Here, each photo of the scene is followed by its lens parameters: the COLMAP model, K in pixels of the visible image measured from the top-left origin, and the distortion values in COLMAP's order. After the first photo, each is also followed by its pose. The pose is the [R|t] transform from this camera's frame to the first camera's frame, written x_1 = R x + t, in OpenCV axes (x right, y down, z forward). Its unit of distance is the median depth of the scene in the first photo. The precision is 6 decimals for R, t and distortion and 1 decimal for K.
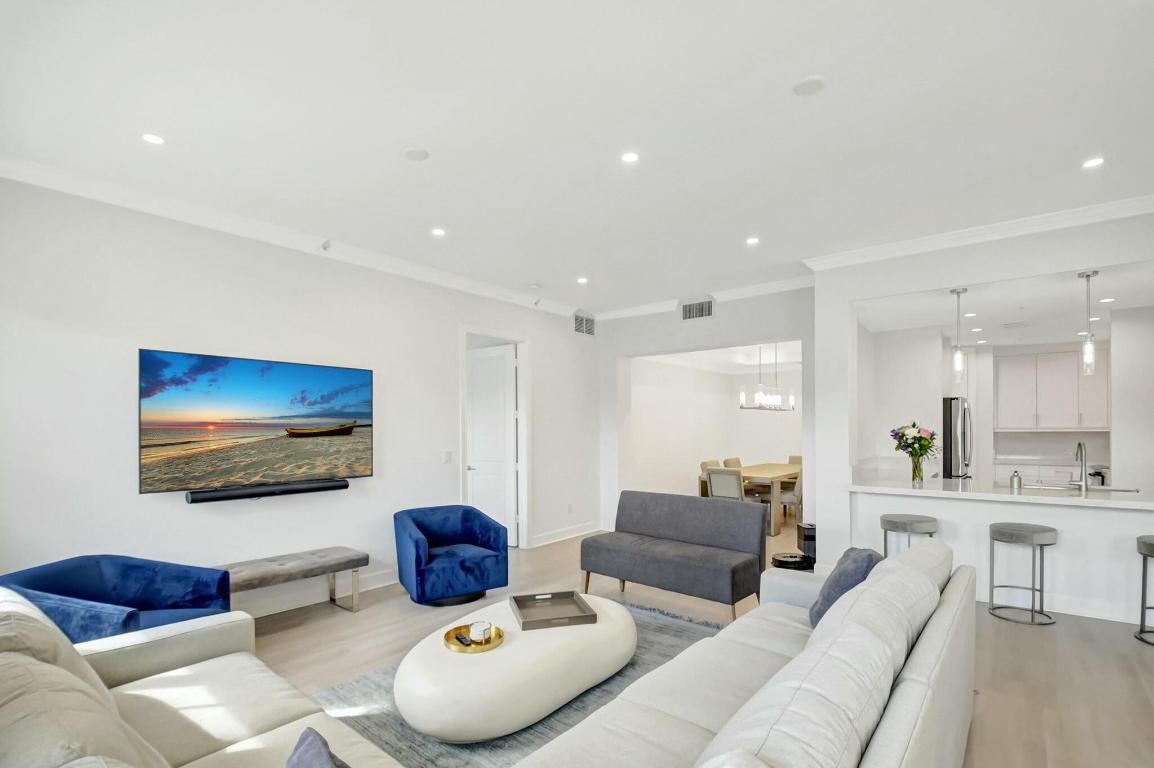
lens RADIAL K [[554.3, 0, 578.2], [0, 554.3, 443.7], [0, 0, 1]] dist [-0.026201, 0.000068]
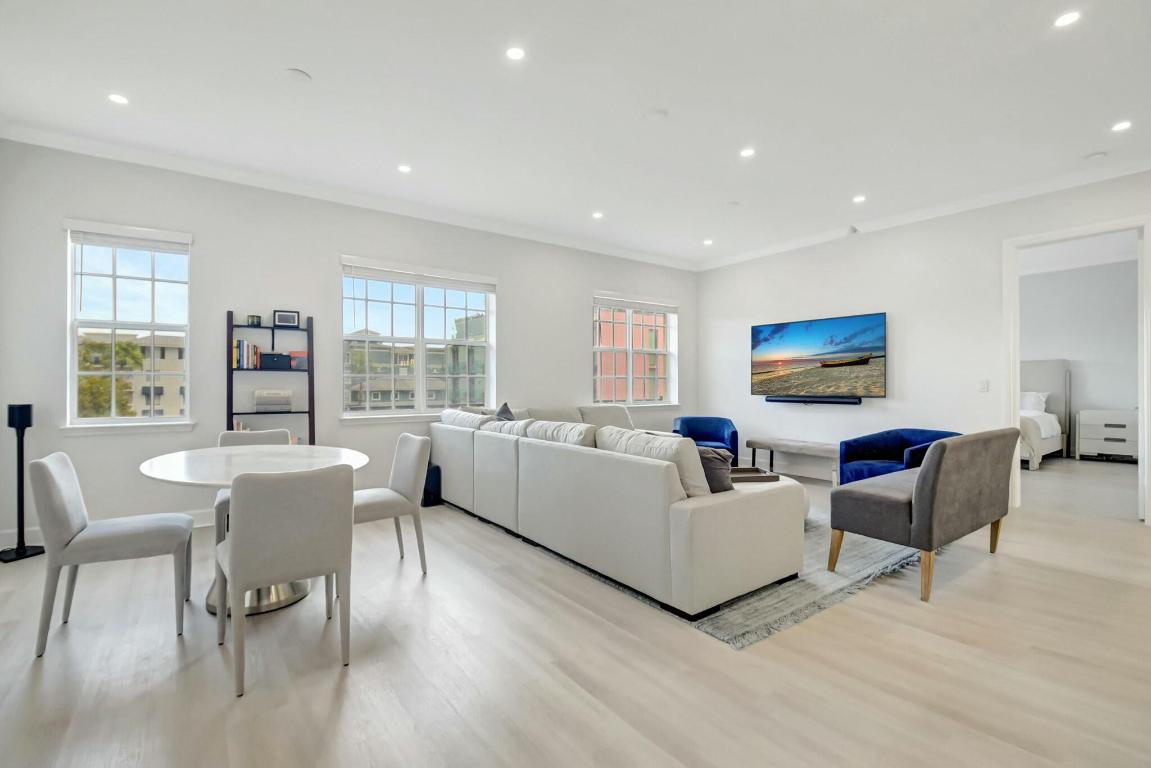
lens RADIAL K [[505.2, 0, 576.1], [0, 505.2, 394.3], [0, 0, 1]] dist [-0.000138, -0.000125]
pose [[-0.226311, 0.021305, -0.973822, 0.970291], [-0.012972, 0.999606, 0.024883, 0.035934], [0.973969, 0.018264, -0.225946, 0.629730]]
